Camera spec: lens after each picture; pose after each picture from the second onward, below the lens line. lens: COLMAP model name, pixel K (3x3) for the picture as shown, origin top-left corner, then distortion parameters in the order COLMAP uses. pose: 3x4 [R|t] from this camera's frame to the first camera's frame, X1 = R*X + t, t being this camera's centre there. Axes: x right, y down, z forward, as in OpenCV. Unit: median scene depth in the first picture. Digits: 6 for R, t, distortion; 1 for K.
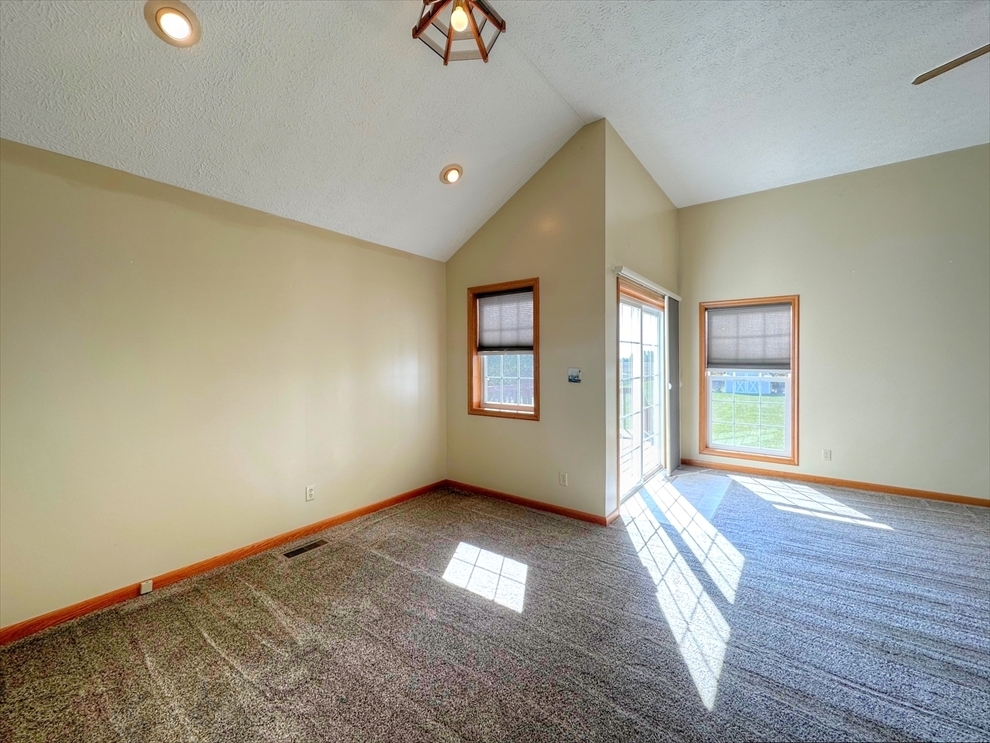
lens RADIAL K [[404.9, 0, 490.7], [0, 404.9, 364.7], [0, 0, 1]] dist [-0.005440, 0.001282]
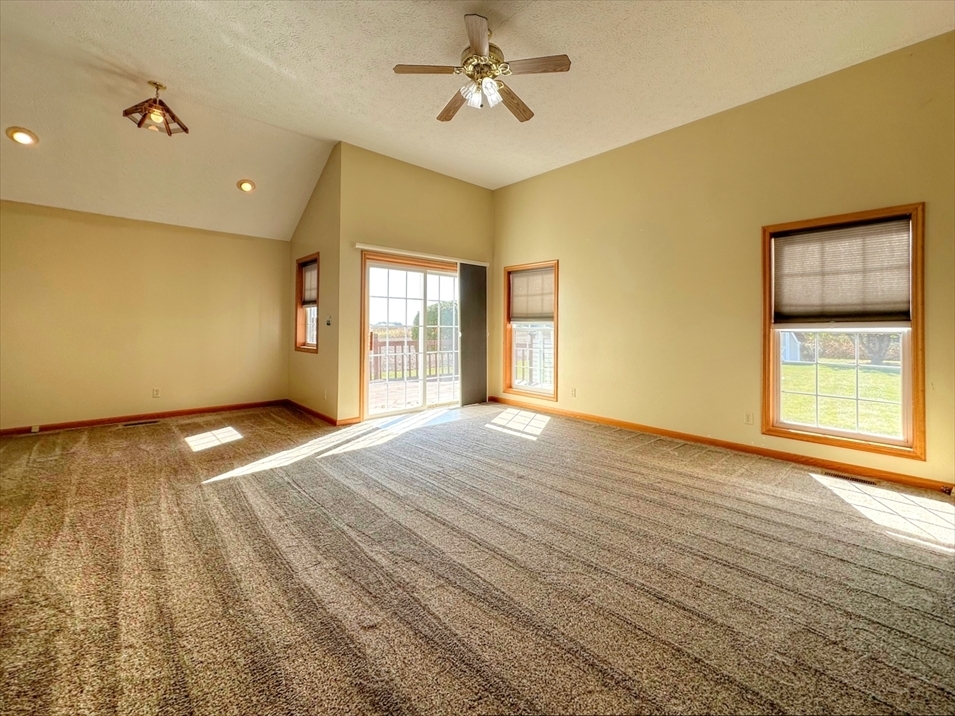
lens RADIAL K [[390.6, 0, 456.2], [0, 390.6, 319.5], [0, 0, 1]] dist [-0.005440, 0.001282]
pose [[0.984059, 0.008564, -0.177634, 0.910230], [-0.013128, 0.999613, -0.024530, 0.052278], [0.177355, 0.026471, 0.983791, -0.275076]]
